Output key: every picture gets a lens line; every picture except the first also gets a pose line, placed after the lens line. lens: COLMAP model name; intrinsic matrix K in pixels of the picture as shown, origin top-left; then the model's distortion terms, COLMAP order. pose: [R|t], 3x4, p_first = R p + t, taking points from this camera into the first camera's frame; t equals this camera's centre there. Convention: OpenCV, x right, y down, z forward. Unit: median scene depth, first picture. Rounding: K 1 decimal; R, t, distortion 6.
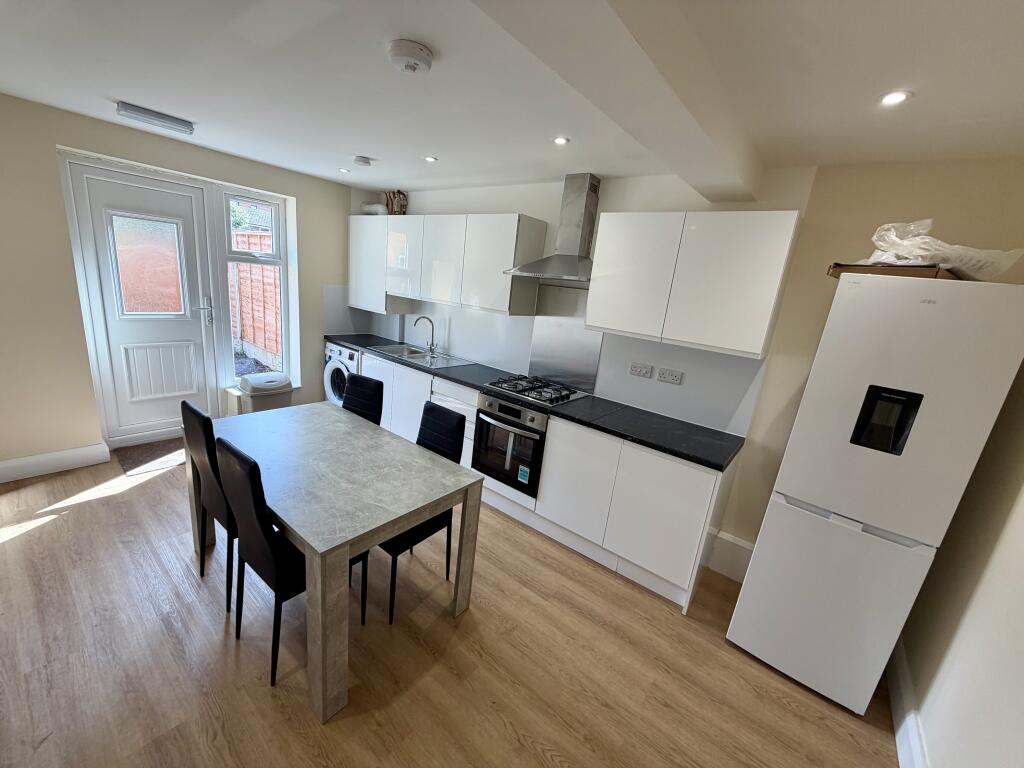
lens RADIAL K [[409.6, 0, 508.4], [0, 409.6, 385.3], [0, 0, 1]] dist [0.003283, -0.000029]
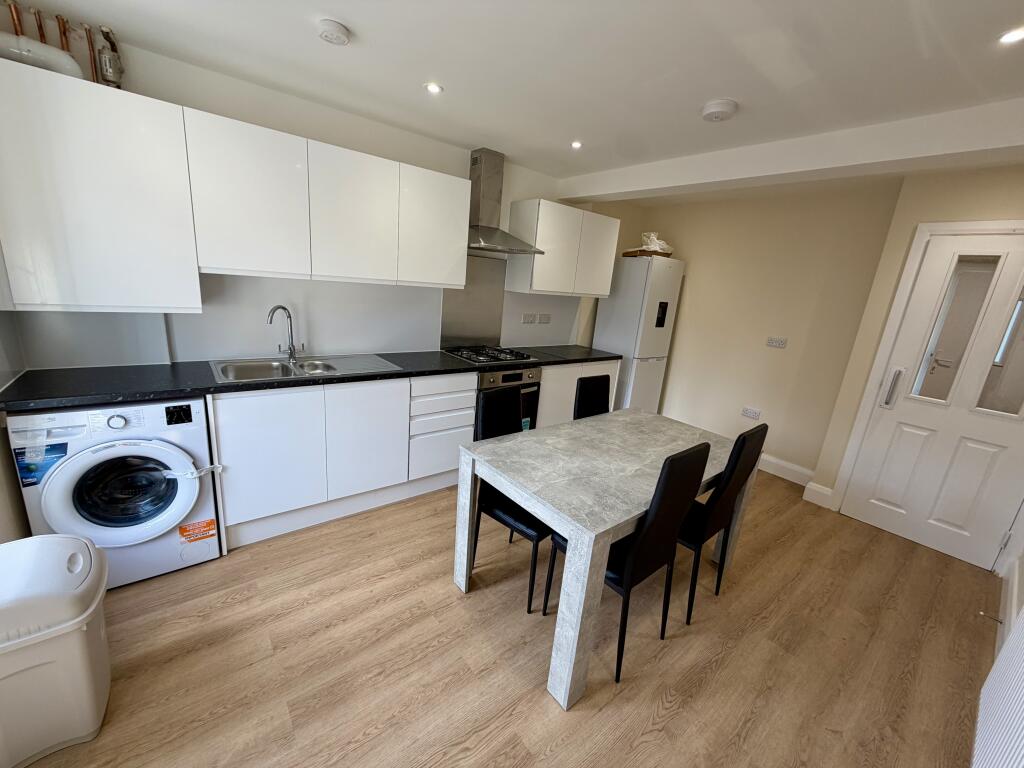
lens RADIAL K [[409.6, 0, 509.7], [0, 409.6, 386.0], [0, 0, 1]] dist [0.003283, -0.000029]
pose [[0.224253, -0.331873, 0.916281, -1.039361], [0.180800, 0.938073, 0.295516, -0.247985], [-0.957612, 0.099393, 0.270369, 0.740703]]
